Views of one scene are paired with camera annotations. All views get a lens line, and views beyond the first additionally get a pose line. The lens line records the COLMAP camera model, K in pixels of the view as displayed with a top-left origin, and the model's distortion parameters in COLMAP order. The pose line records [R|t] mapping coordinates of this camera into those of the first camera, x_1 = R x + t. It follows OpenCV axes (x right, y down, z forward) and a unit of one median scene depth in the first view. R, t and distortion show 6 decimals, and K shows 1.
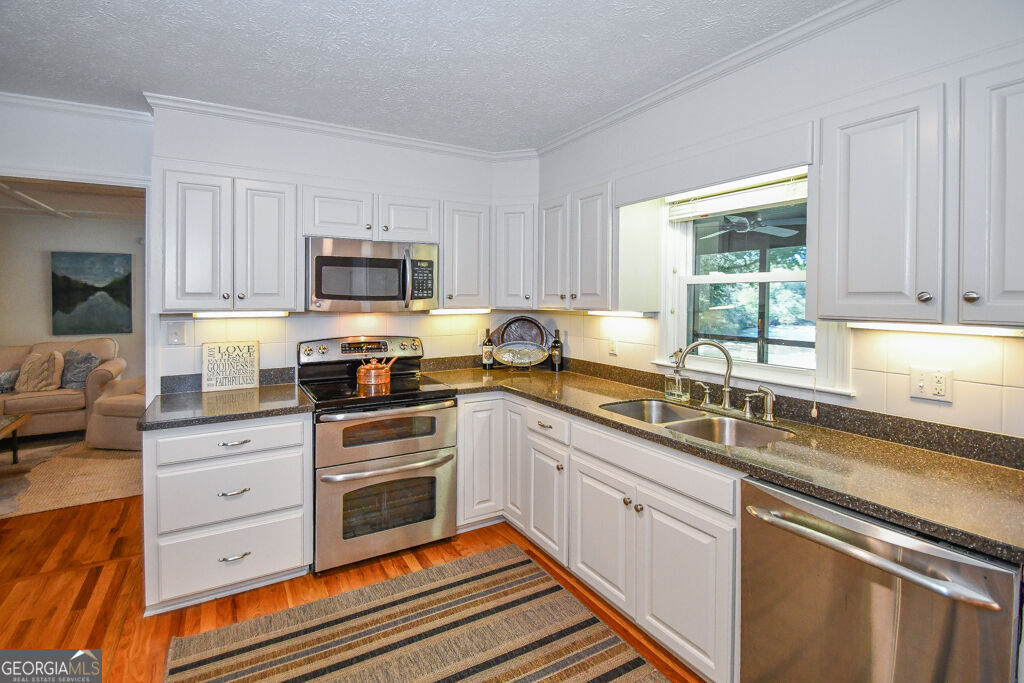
lens RADIAL K [[468.6, 0, 480.3], [0, 468.6, 302.3], [0, 0, 1]] dist [0.014395, -0.013736]
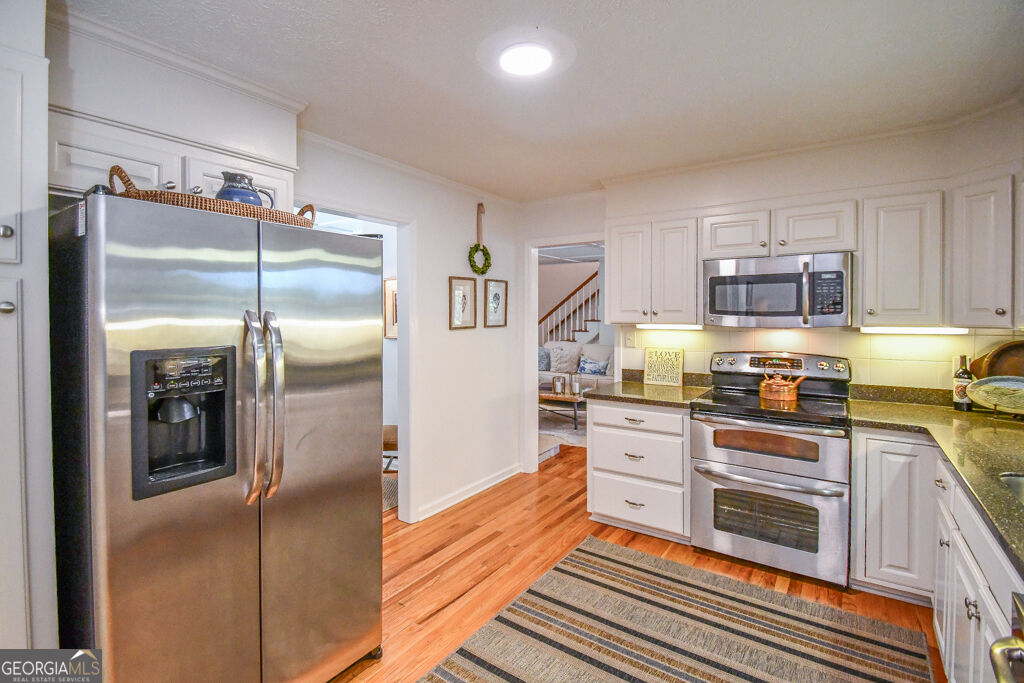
lens RADIAL K [[468.7, 0, 512.2], [0, 468.7, 317.2], [0, 0, 1]] dist [0.014366, -0.013908]
pose [[0.450528, 0.004624, -0.892750, 0.479920], [-0.005312, 0.999983, 0.002499, -0.001245], [0.892746, 0.003616, 0.450545, 0.058220]]
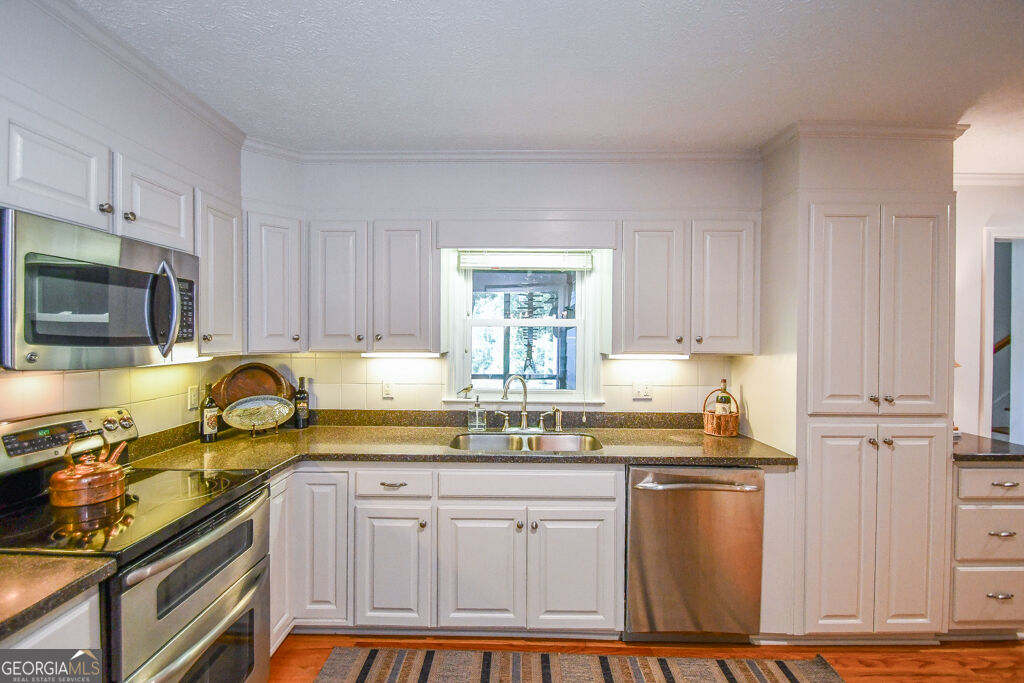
lens RADIAL K [[485.9, 0, 512.0], [0, 485.9, 341.5], [0, 0, 1]] dist [-0.001905, -0.000950]
pose [[0.487819, -0.008509, 0.872903, -0.534733], [0.003628, 0.999964, 0.007720, -0.012218], [-0.872937, -0.000599, 0.487832, 0.358846]]
